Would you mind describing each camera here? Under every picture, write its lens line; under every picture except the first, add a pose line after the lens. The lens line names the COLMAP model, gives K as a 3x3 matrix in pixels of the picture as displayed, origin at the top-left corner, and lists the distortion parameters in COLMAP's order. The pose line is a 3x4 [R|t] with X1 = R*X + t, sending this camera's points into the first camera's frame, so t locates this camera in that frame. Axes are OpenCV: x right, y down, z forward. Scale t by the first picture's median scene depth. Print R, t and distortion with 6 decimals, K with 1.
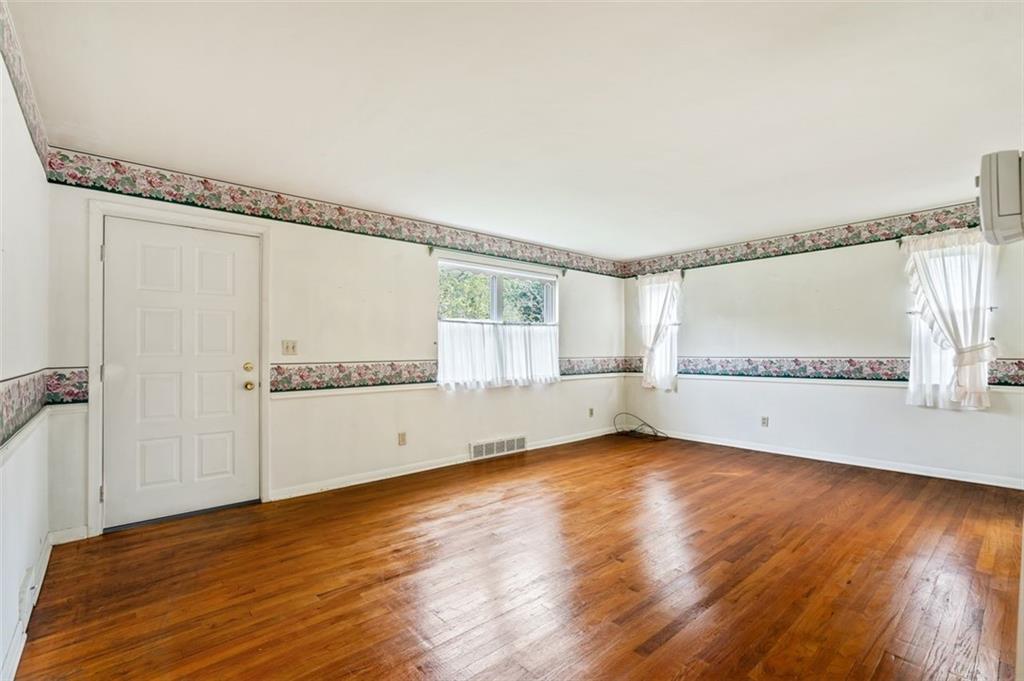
lens RADIAL K [[466.6, 0, 518.0], [0, 466.6, 342.6], [0, 0, 1]] dist [-0.004610, 0.004477]
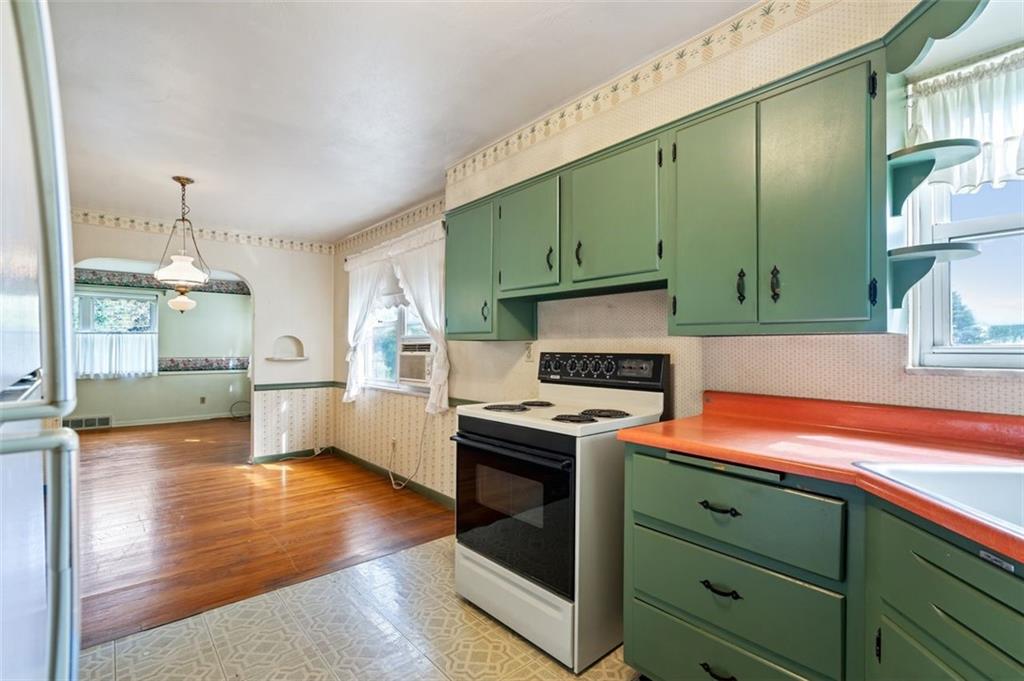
lens RADIAL K [[466.6, 0, 505.1], [0, 466.6, 345.9], [0, 0, 1]] dist [-0.004610, 0.004477]
pose [[0.999960, -0.003616, -0.008146, 1.127252], [0.003639, 0.999990, 0.002770, -0.001645], [0.008135, -0.002799, 0.999963, -0.317979]]
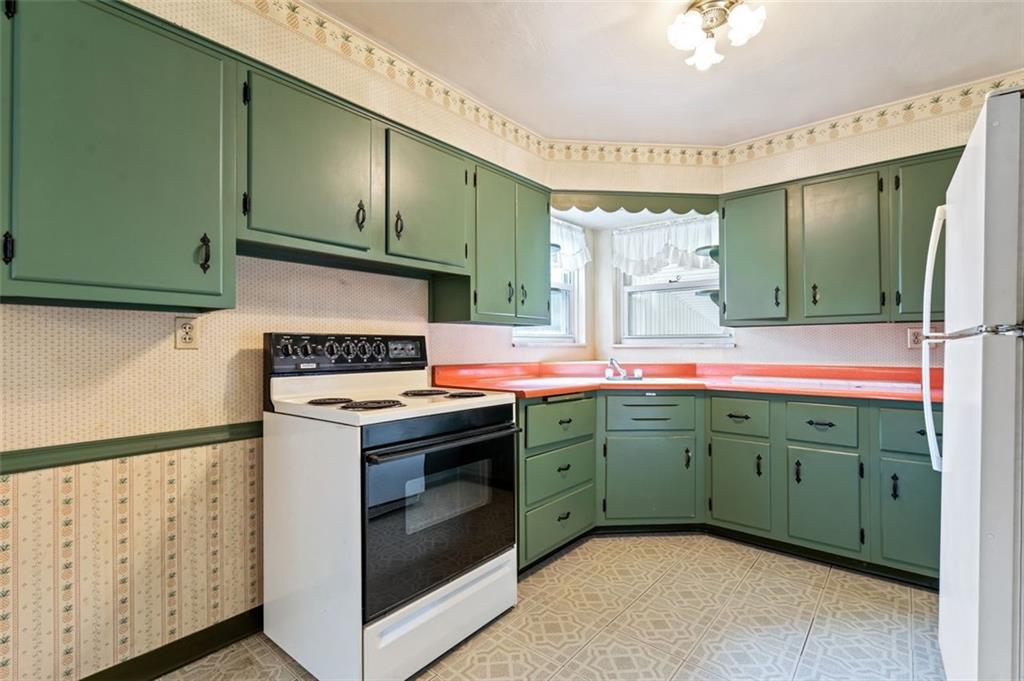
lens RADIAL K [[466.6, 0, 504.9], [0, 466.6, 341.9], [0, 0, 1]] dist [-0.004610, 0.004477]
pose [[-0.163887, 0.005341, 0.986465, 0.829275], [-0.005333, 0.999966, -0.006300, 0.013382], [-0.986465, -0.006293, -0.163853, 0.039284]]
